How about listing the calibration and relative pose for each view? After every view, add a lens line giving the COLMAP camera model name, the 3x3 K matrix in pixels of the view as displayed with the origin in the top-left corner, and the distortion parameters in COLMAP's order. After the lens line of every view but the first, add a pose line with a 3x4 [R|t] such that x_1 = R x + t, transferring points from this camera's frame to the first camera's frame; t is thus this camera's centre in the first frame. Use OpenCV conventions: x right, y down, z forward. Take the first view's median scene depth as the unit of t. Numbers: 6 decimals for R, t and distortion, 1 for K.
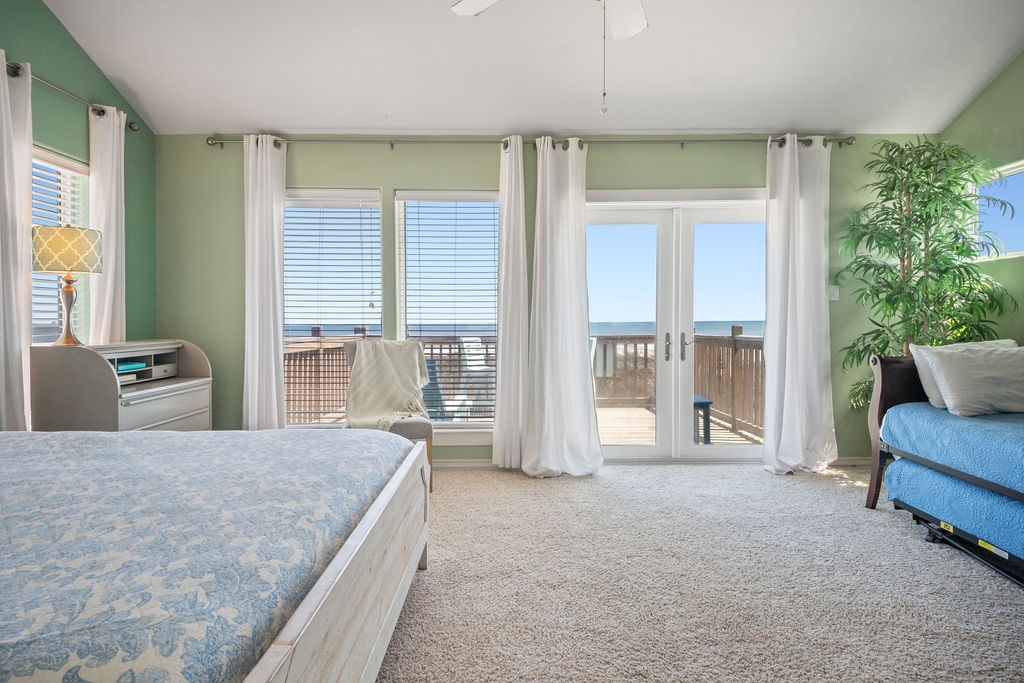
lens RADIAL K [[561.4, 0, 513.3], [0, 561.4, 327.7], [0, 0, 1]] dist [0.054699, -0.053136]
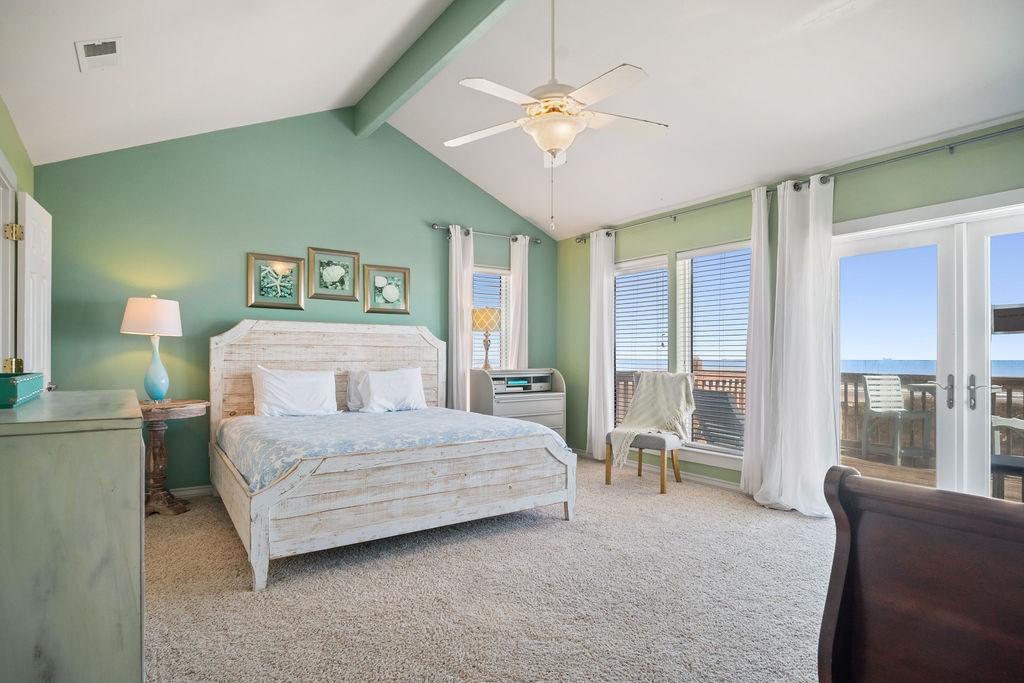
lens RADIAL K [[548.0, 0, 512.0], [0, 548.0, 341.5], [0, 0, 1]] dist [0.000520, -0.000088]
pose [[0.570676, -0.016537, -0.821009, 0.593980], [-0.014413, 0.999441, -0.030150, -0.005689], [0.821049, 0.029039, 0.570119, 0.015057]]
